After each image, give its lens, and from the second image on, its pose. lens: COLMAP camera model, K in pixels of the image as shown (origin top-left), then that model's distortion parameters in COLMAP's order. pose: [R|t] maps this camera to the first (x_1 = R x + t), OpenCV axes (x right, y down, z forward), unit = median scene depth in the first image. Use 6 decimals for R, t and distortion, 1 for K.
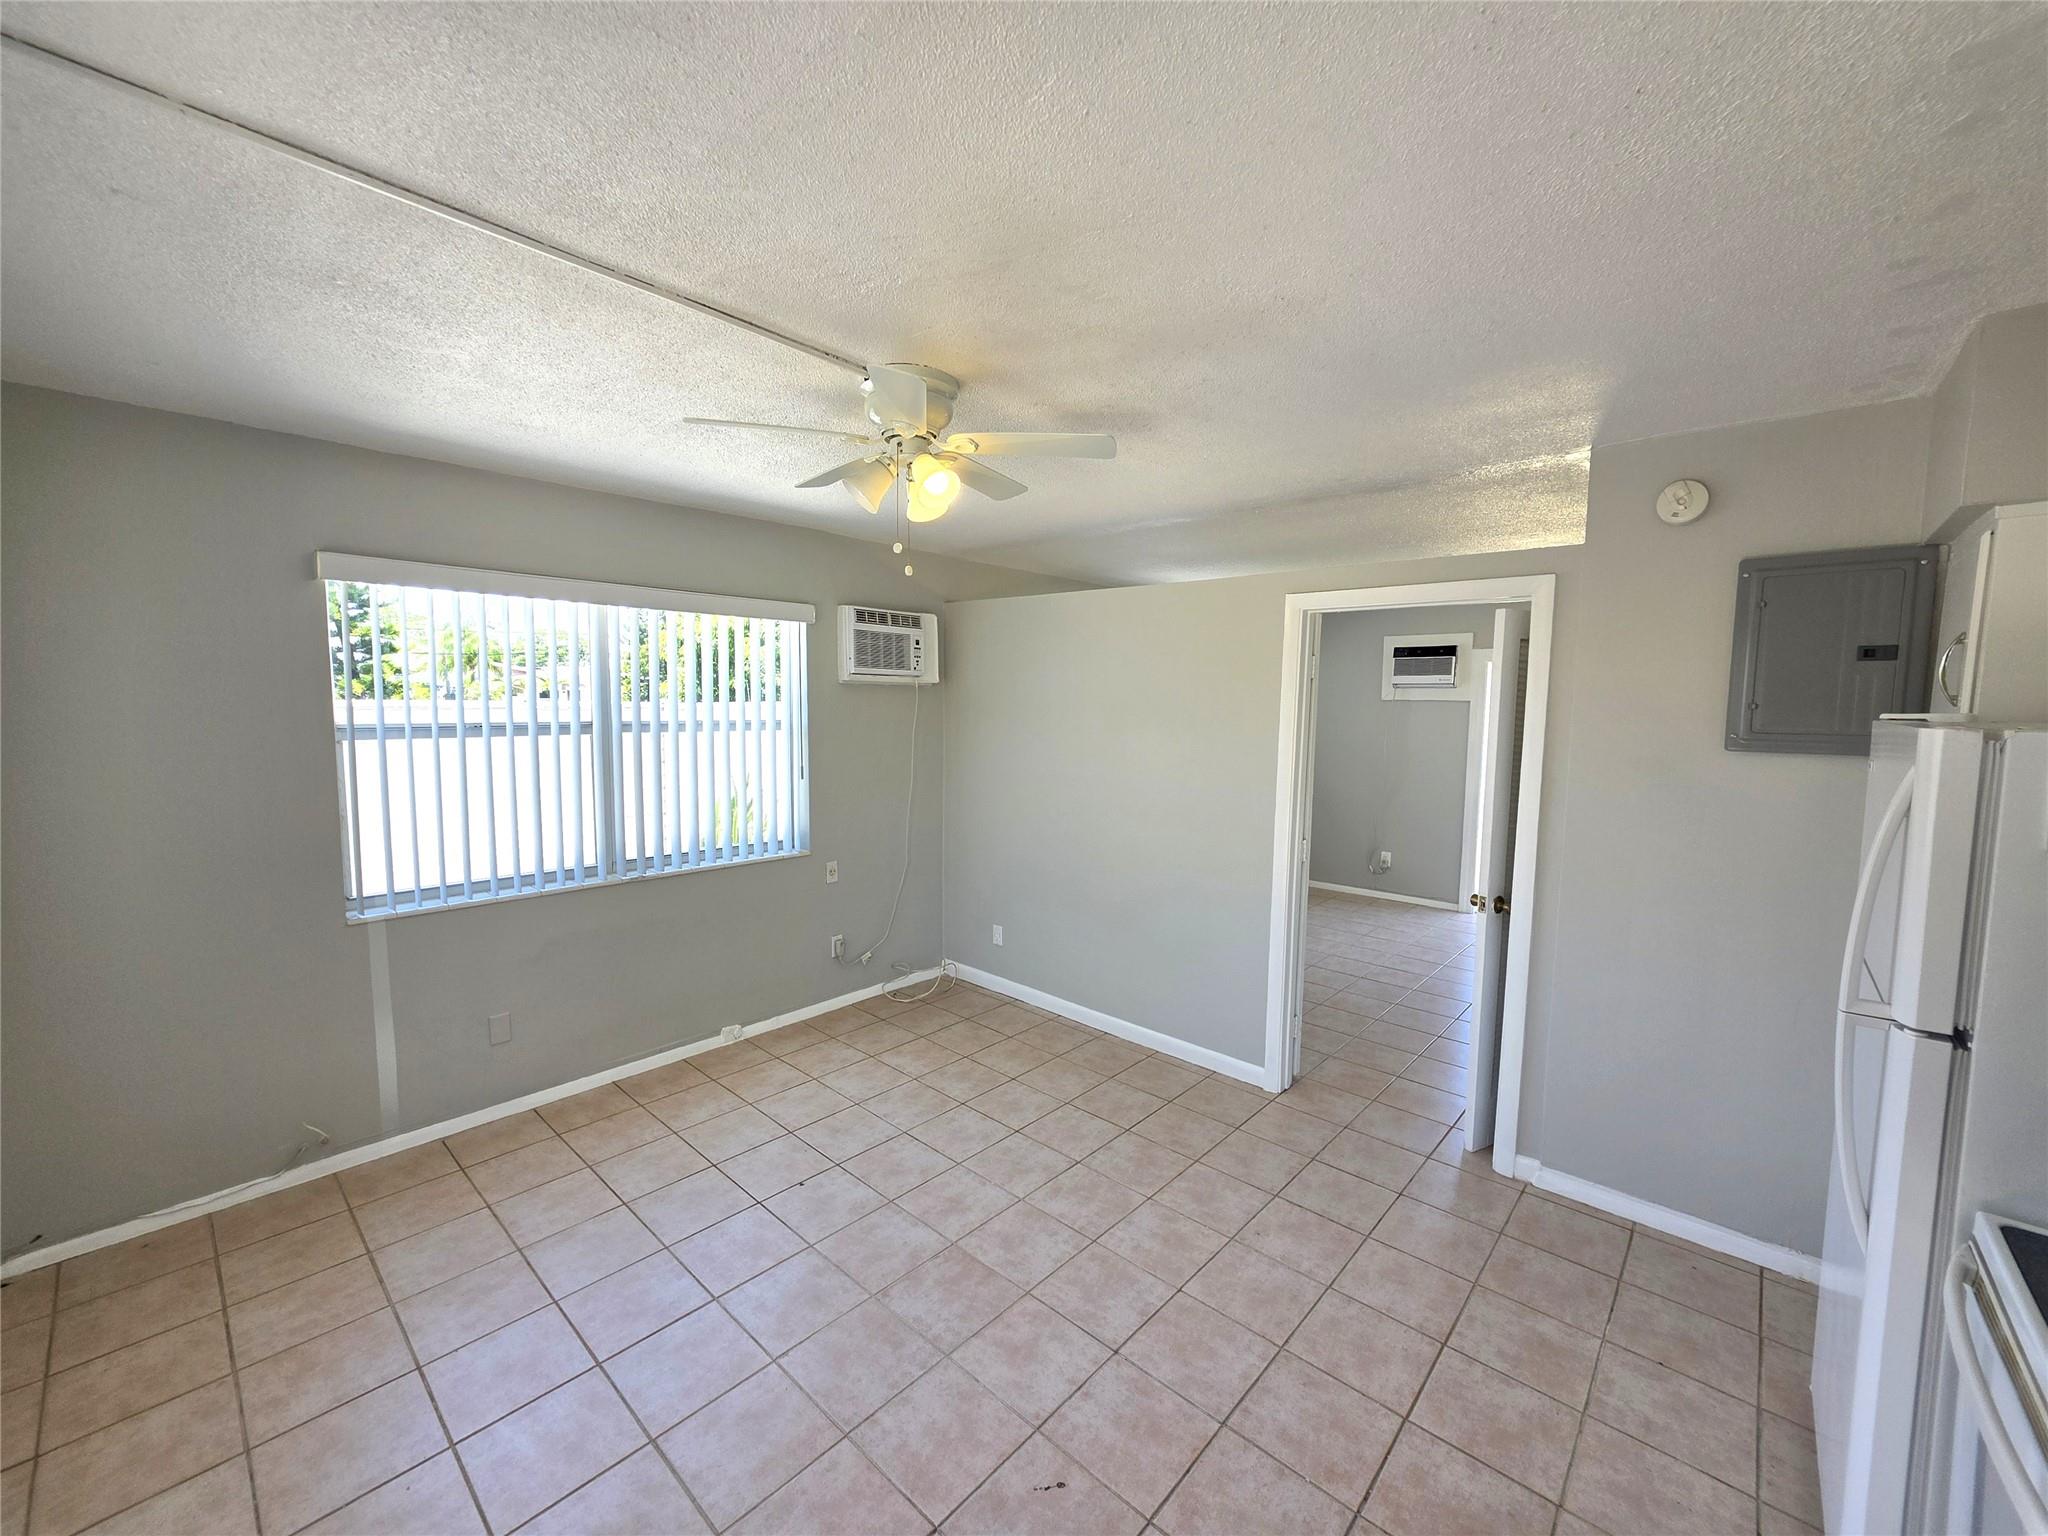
lens RADIAL K [[815.5, 0, 1024.0], [0, 815.5, 768.0], [0, 0, 1]] dist [0.001532, 0.000155]
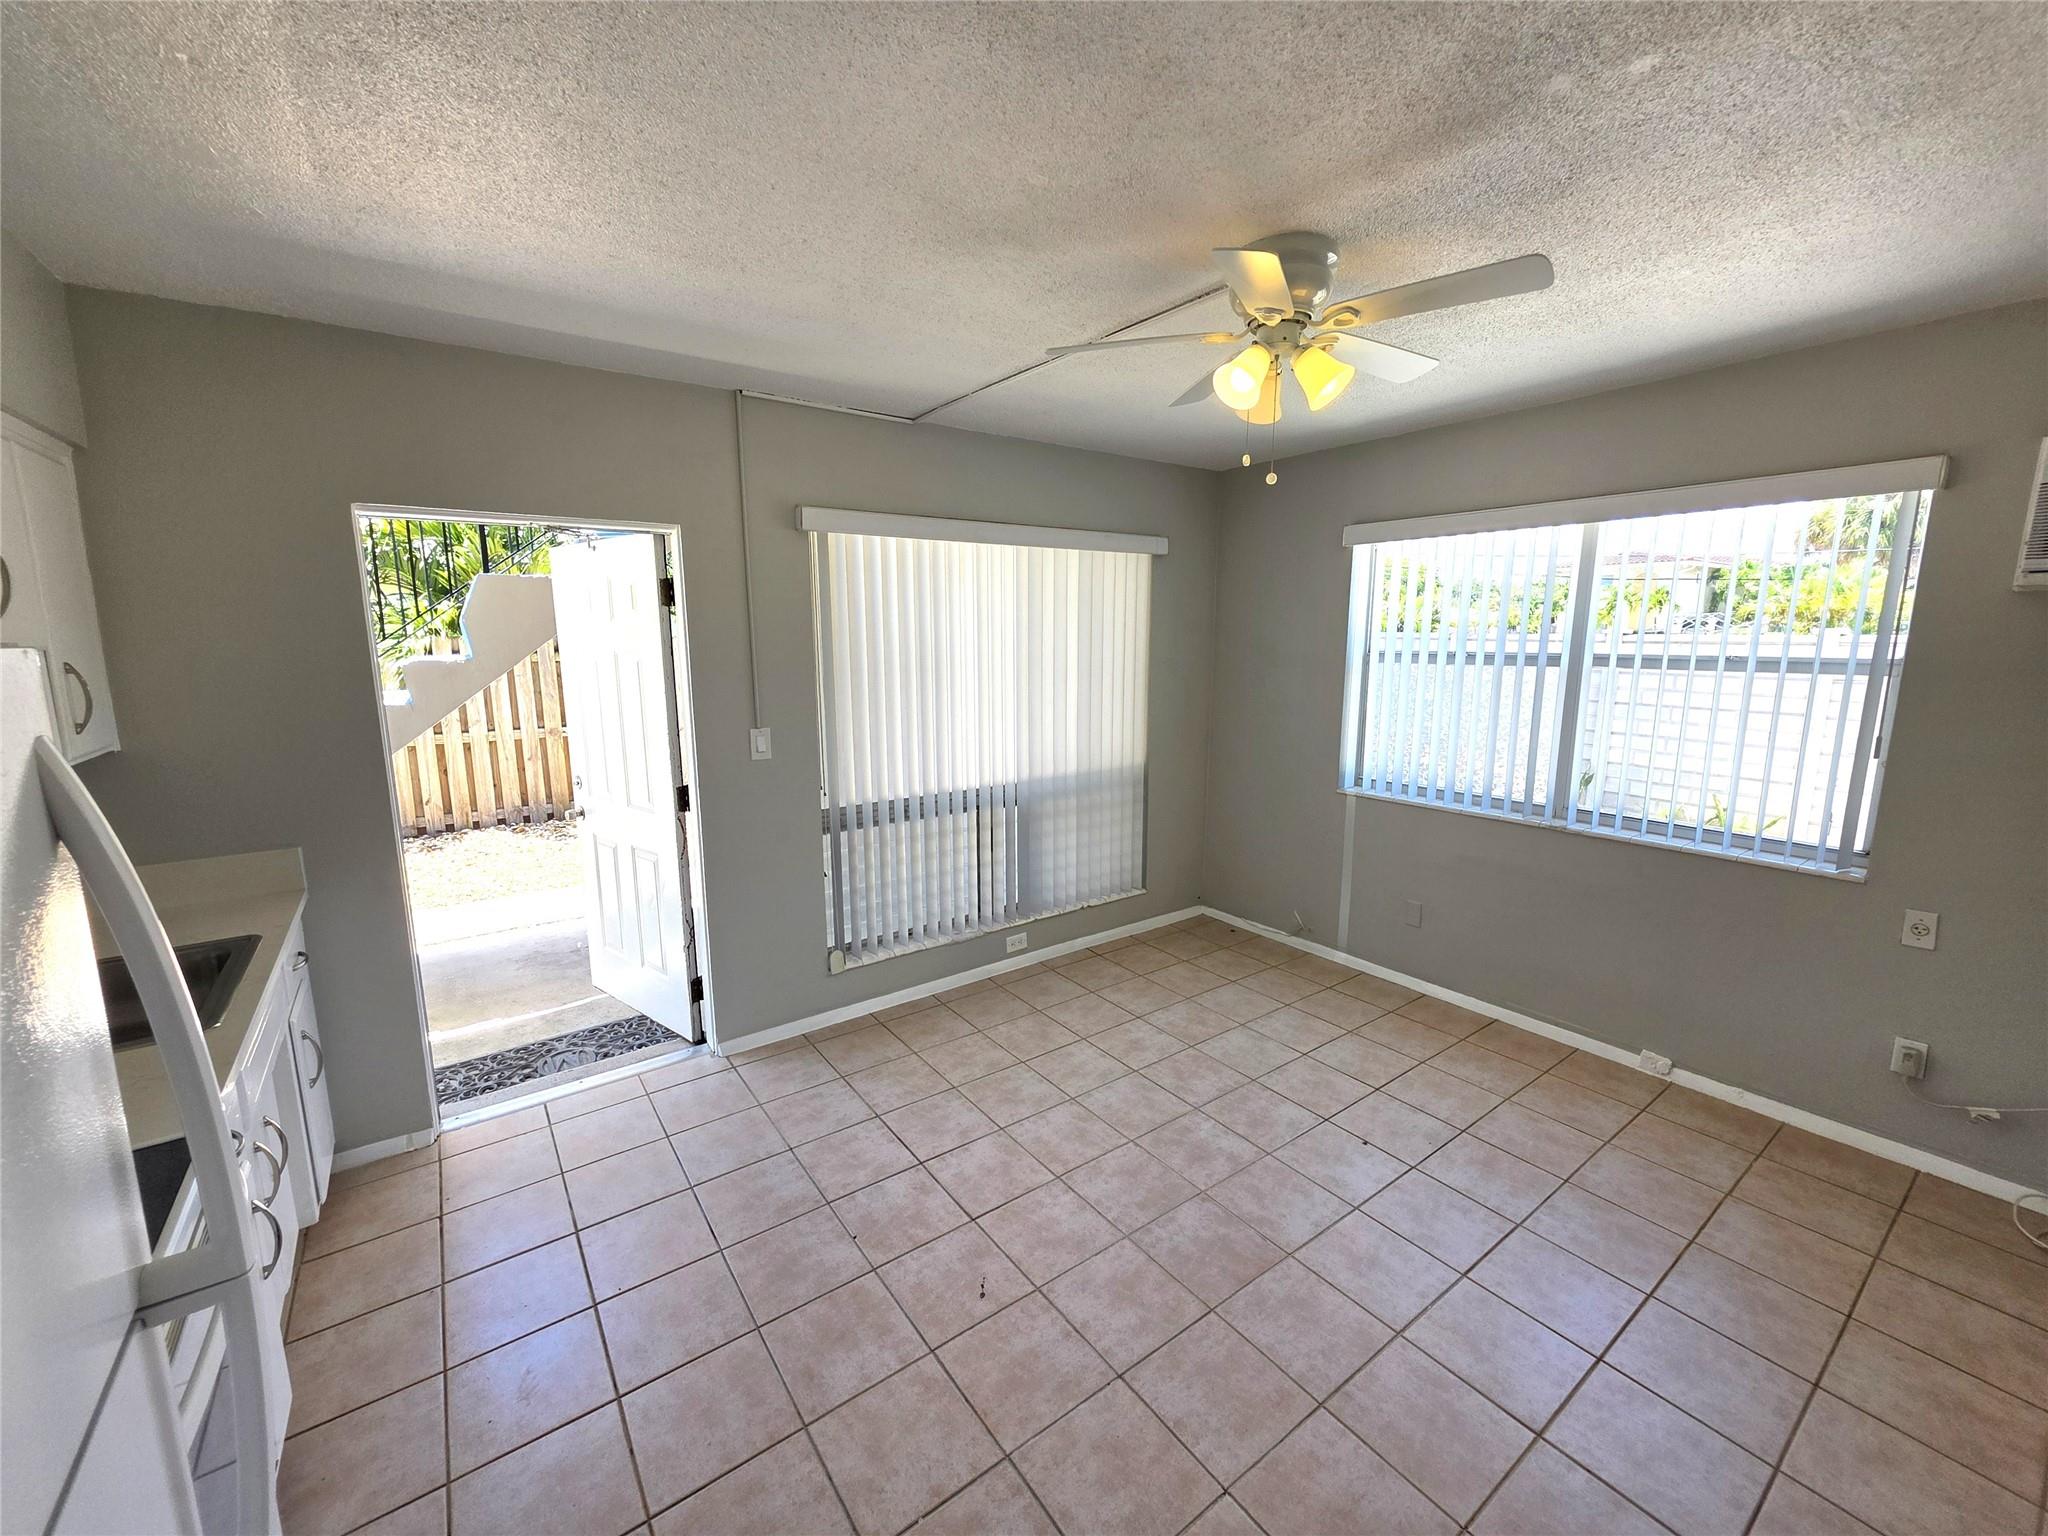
lens RADIAL K [[813.0, 0, 1024.0], [0, 813.0, 768.0], [0, 0, 1]] dist [0.000504, -0.000088]
pose [[-0.202624, 0.152405, -0.967324, 0.655999], [-0.078452, 0.982113, 0.171168, -0.049268], [0.976109, 0.110571, -0.187043, 0.741402]]
